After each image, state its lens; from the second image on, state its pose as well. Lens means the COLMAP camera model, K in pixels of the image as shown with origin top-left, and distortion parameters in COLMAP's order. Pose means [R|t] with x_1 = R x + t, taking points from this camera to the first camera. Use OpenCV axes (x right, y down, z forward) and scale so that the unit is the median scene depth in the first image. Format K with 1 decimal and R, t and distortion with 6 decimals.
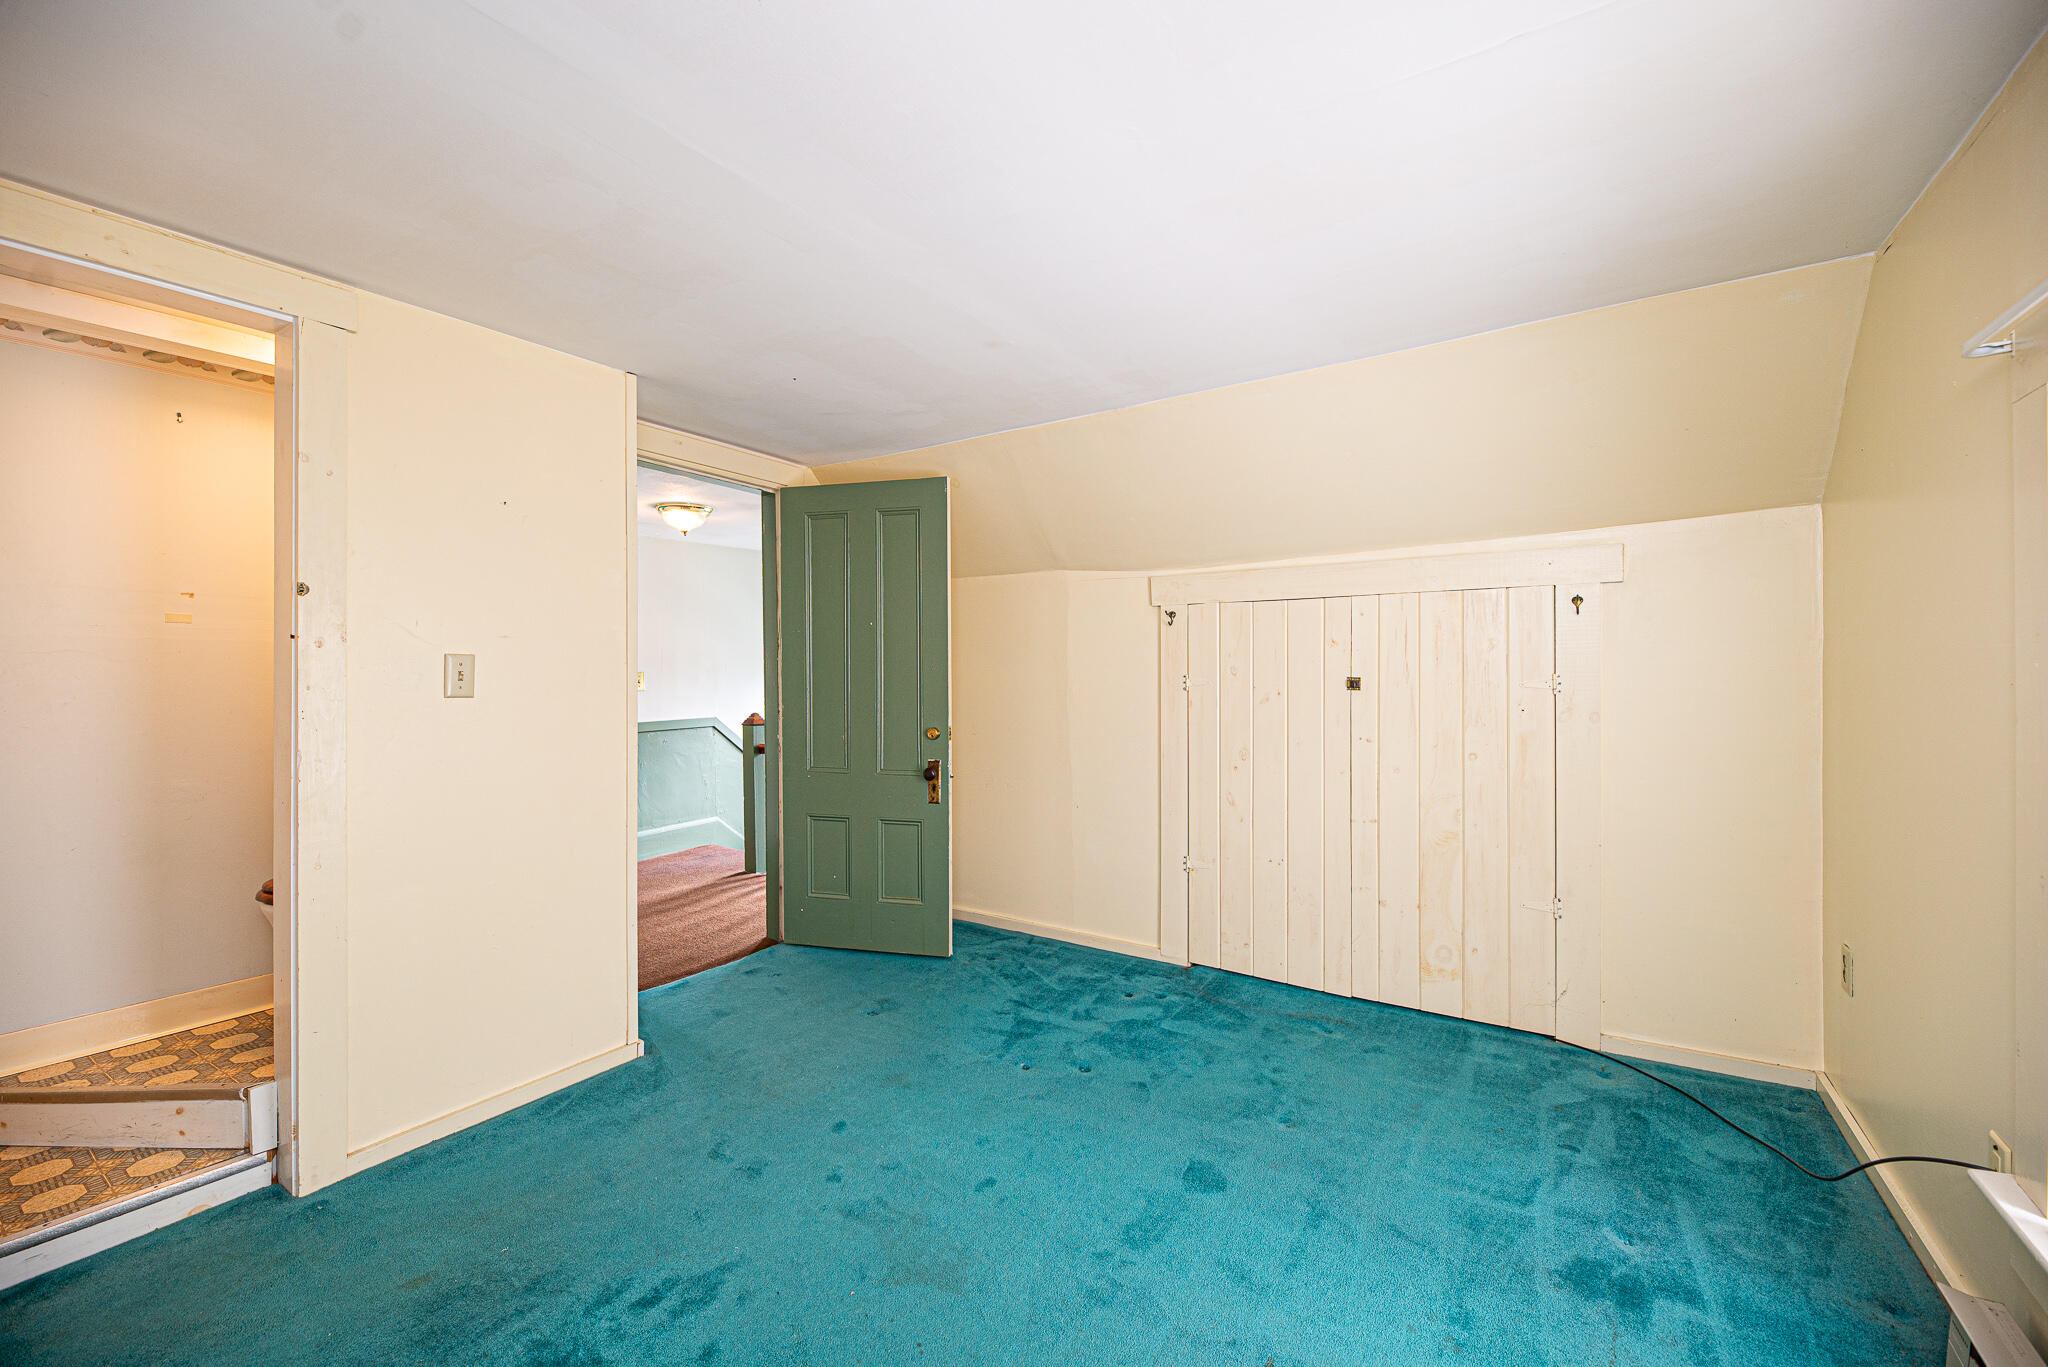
lens RADIAL K [[822.2, 0, 1021.4], [0, 822.2, 675.4], [0, 0, 1]] dist [-0.003246, -0.000516]
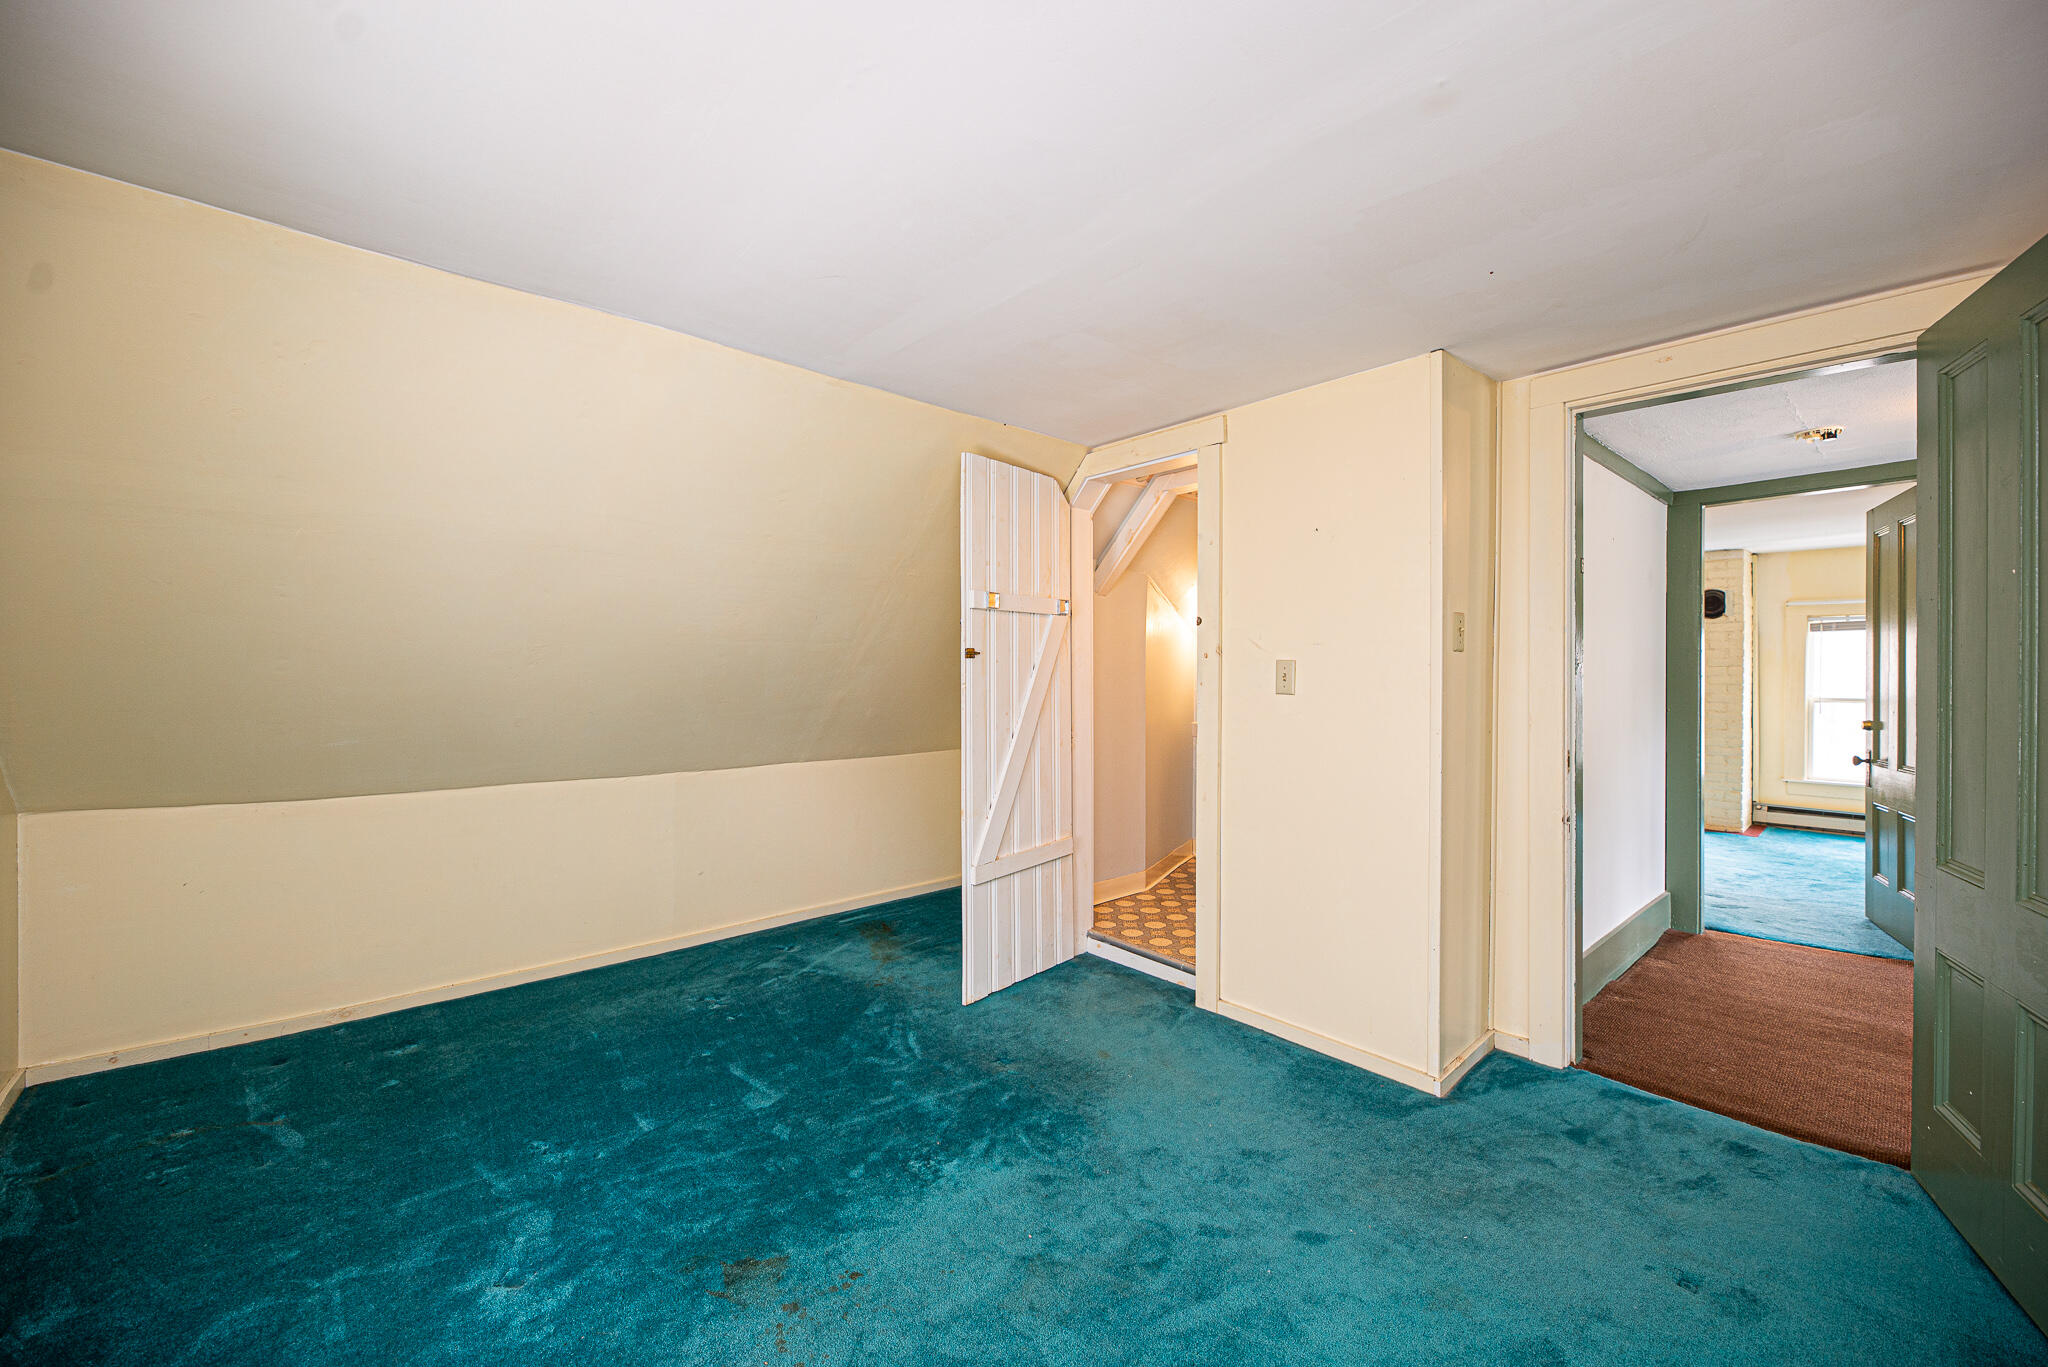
lens RADIAL K [[822.2, 0, 1020.3], [0, 822.2, 681.1], [0, 0, 1]] dist [-0.003246, -0.000516]
pose [[-0.261190, 0.004200, -0.965278, 0.596420], [-0.005875, 0.999965, 0.005940, 0.001361], [0.965269, 0.007223, -0.261157, 0.882648]]
